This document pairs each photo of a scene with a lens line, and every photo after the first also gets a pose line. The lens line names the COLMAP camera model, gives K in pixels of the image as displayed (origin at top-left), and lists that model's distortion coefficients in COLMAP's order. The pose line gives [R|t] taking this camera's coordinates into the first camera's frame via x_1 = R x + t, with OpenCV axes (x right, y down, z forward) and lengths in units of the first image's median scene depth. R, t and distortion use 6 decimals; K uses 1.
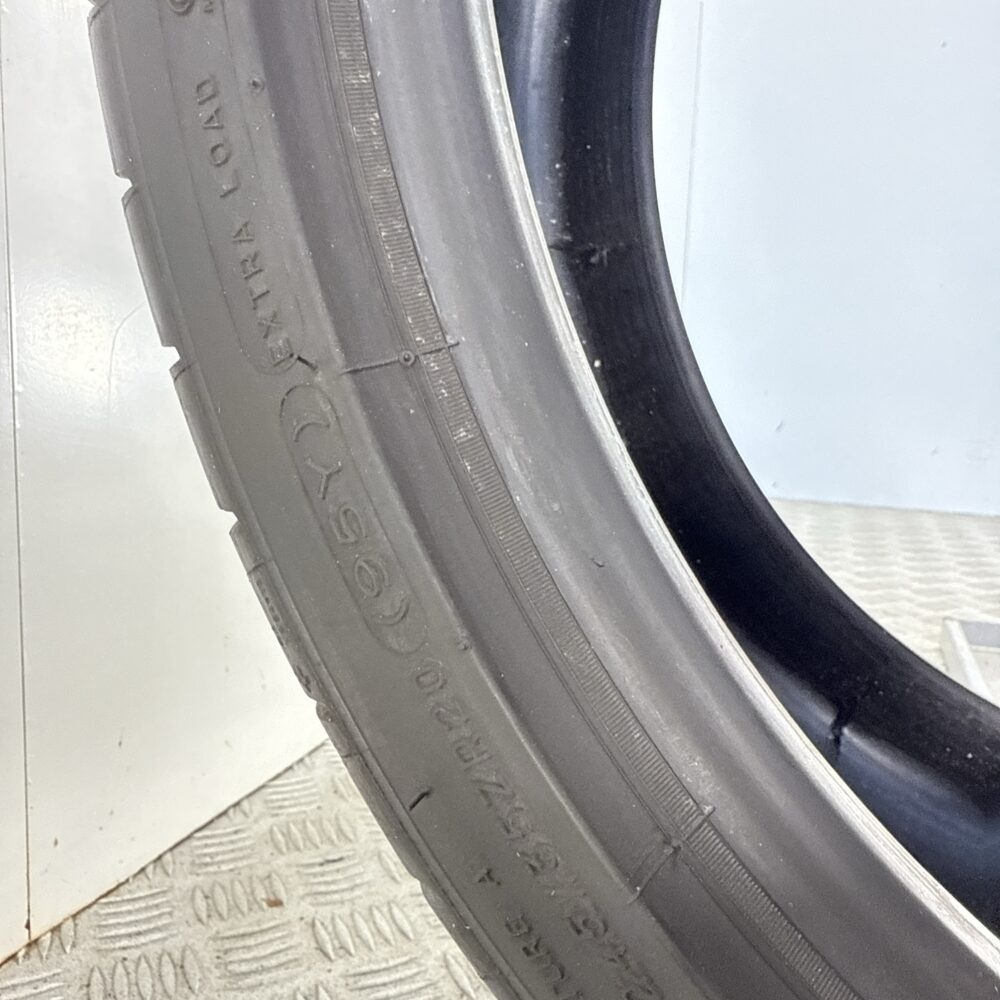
lens RADIAL K [[741.2, 0, 527.2], [0, 741.2, 499.9], [0, 0, 1]] dist [0.006512, -0.000063]
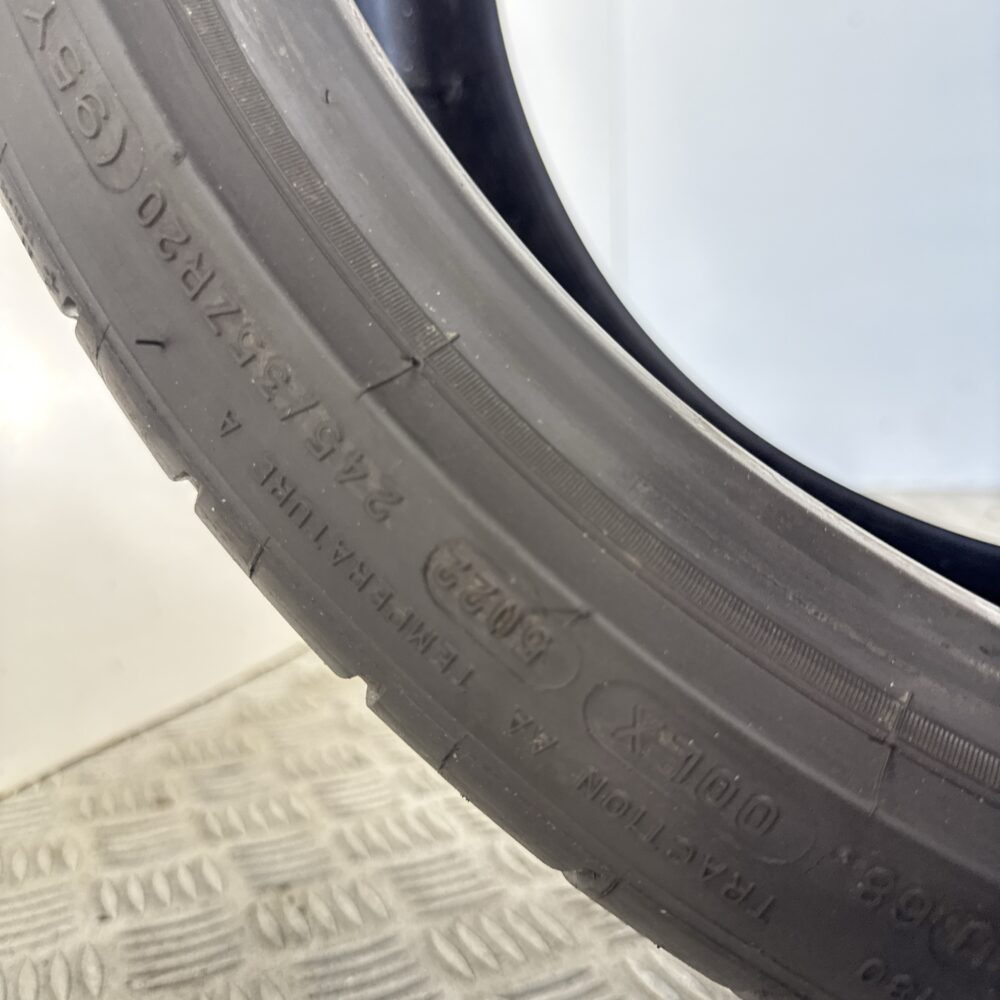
lens RADIAL K [[764.3, 0, 500.0], [0, 764.3, 500.0], [0, 0, 1]] dist [0.049862, -0.067271]
pose [[0.997679, -0.065783, 0.017598, 0.273025], [0.066534, 0.996715, -0.046175, 0.679546], [-0.014503, 0.047239, 0.998778, -0.000853]]
